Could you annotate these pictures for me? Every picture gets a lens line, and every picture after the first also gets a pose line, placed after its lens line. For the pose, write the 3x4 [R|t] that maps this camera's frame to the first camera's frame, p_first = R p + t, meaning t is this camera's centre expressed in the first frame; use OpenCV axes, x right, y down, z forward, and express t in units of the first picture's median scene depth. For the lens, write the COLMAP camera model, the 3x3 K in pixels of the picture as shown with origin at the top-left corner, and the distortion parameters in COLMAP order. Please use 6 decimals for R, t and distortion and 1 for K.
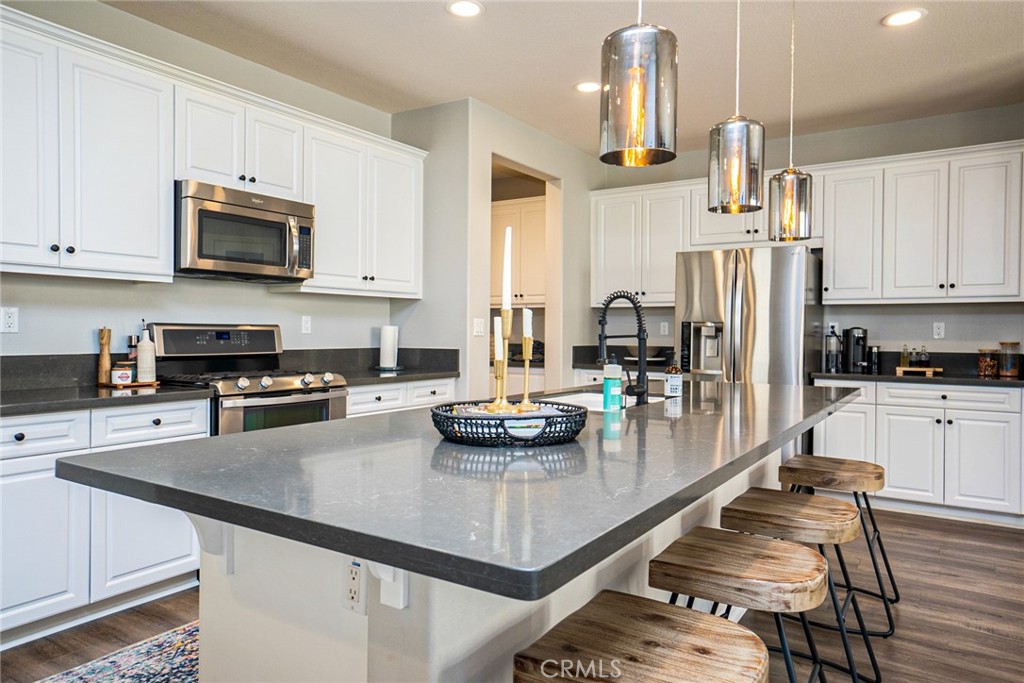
lens RADIAL K [[688.8, 0, 502.3], [0, 688.8, 346.5], [0, 0, 1]] dist [0.021438, -0.000830]
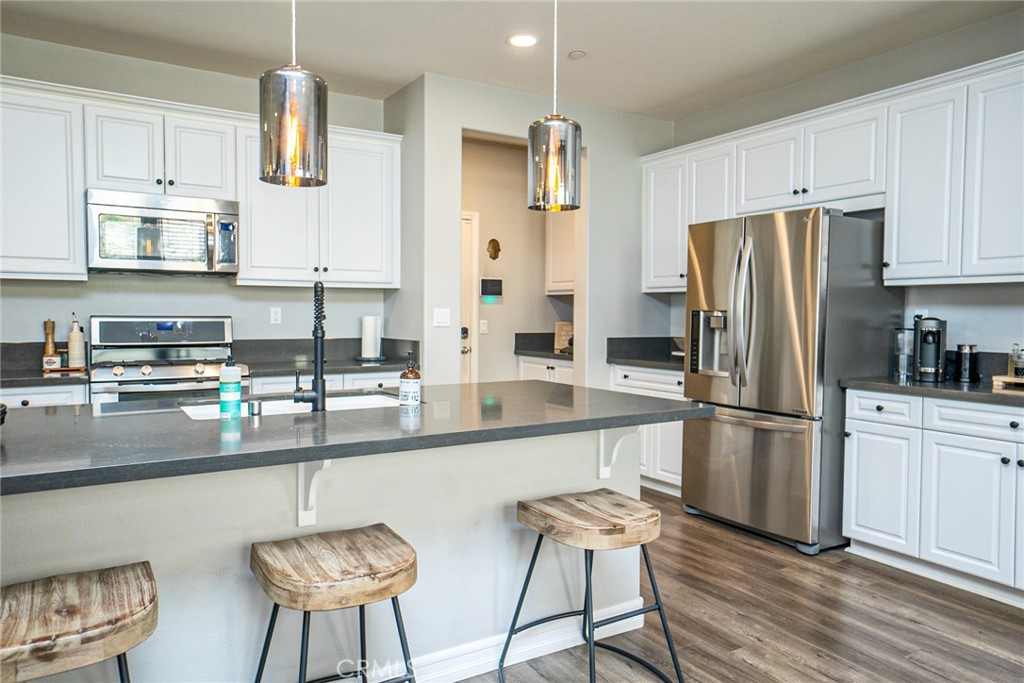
lens RADIAL K [[688.8, 0, 502.4], [0, 688.8, 356.5], [0, 0, 1]] dist [0.021438, -0.000830]
pose [[0.902400, 0.025248, -0.430158, 0.460078], [-0.008711, 0.999147, 0.040371, -0.014009], [0.430810, -0.032684, 0.901850, 0.187278]]
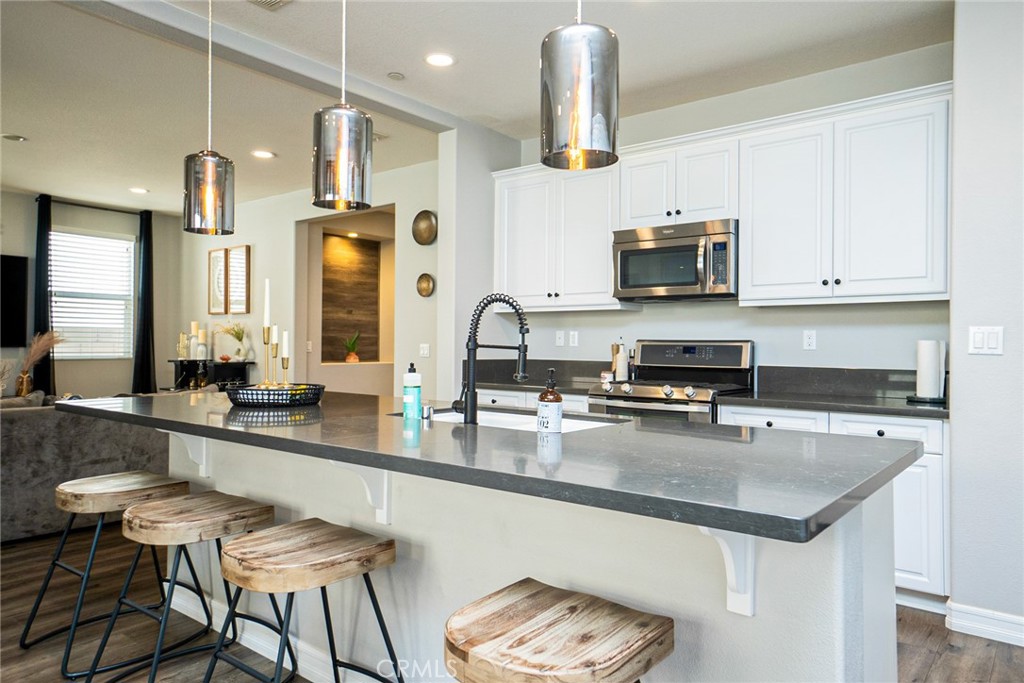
lens RADIAL K [[688.8, 0, 513.2], [0, 688.8, 337.1], [0, 0, 1]] dist [0.021438, -0.000830]
pose [[-0.094306, -0.016562, -0.995405, 0.621596], [-0.033503, 0.999348, -0.013454, -0.009780], [0.994979, 0.032081, -0.094800, 0.666813]]
